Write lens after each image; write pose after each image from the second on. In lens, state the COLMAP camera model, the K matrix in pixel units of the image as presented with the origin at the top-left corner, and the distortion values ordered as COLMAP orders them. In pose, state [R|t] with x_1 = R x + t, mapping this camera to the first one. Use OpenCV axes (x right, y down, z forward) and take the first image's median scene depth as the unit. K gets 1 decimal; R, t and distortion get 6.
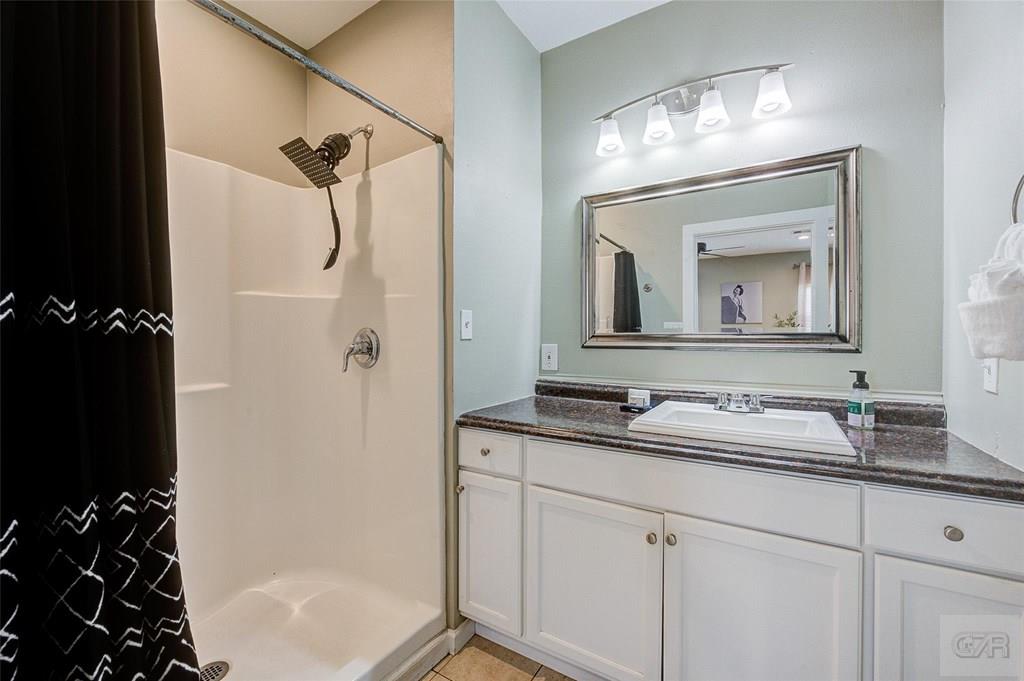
lens RADIAL K [[411.0, 0, 515.9], [0, 411.0, 338.7], [0, 0, 1]] dist [-0.011024, -0.001000]
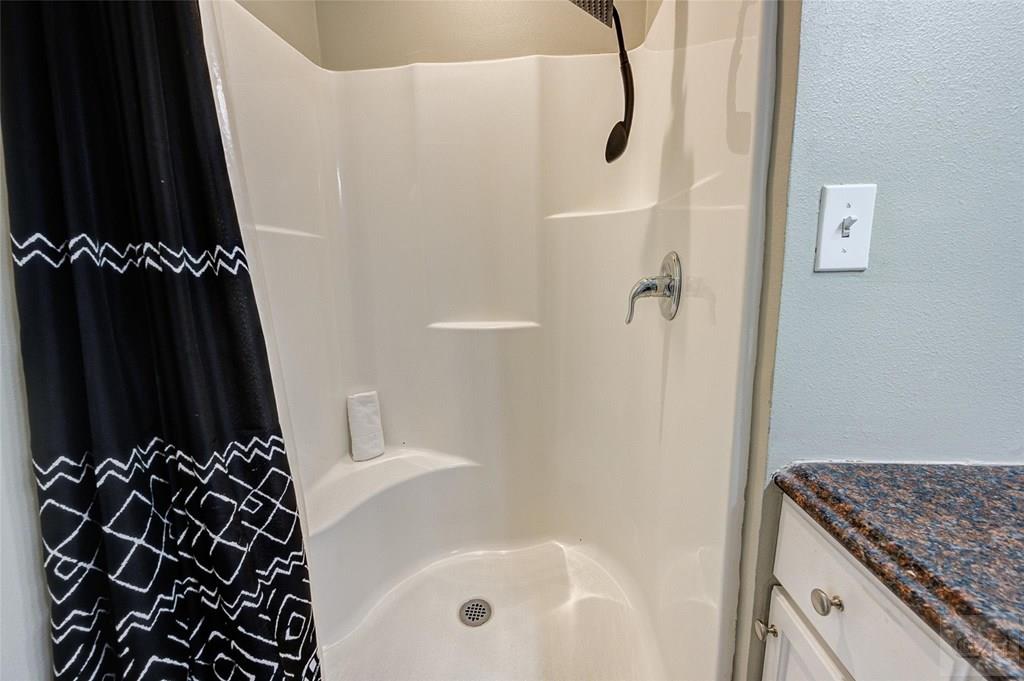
lens RADIAL K [[411.0, 0, 506.0], [0, 411.0, 341.7], [0, 0, 1]] dist [-0.011024, -0.001000]
pose [[0.463858, 0.140370, -0.874718, 0.063749], [0.015228, 0.985958, 0.166296, -0.000488], [0.885779, -0.090458, 0.455207, 0.594192]]
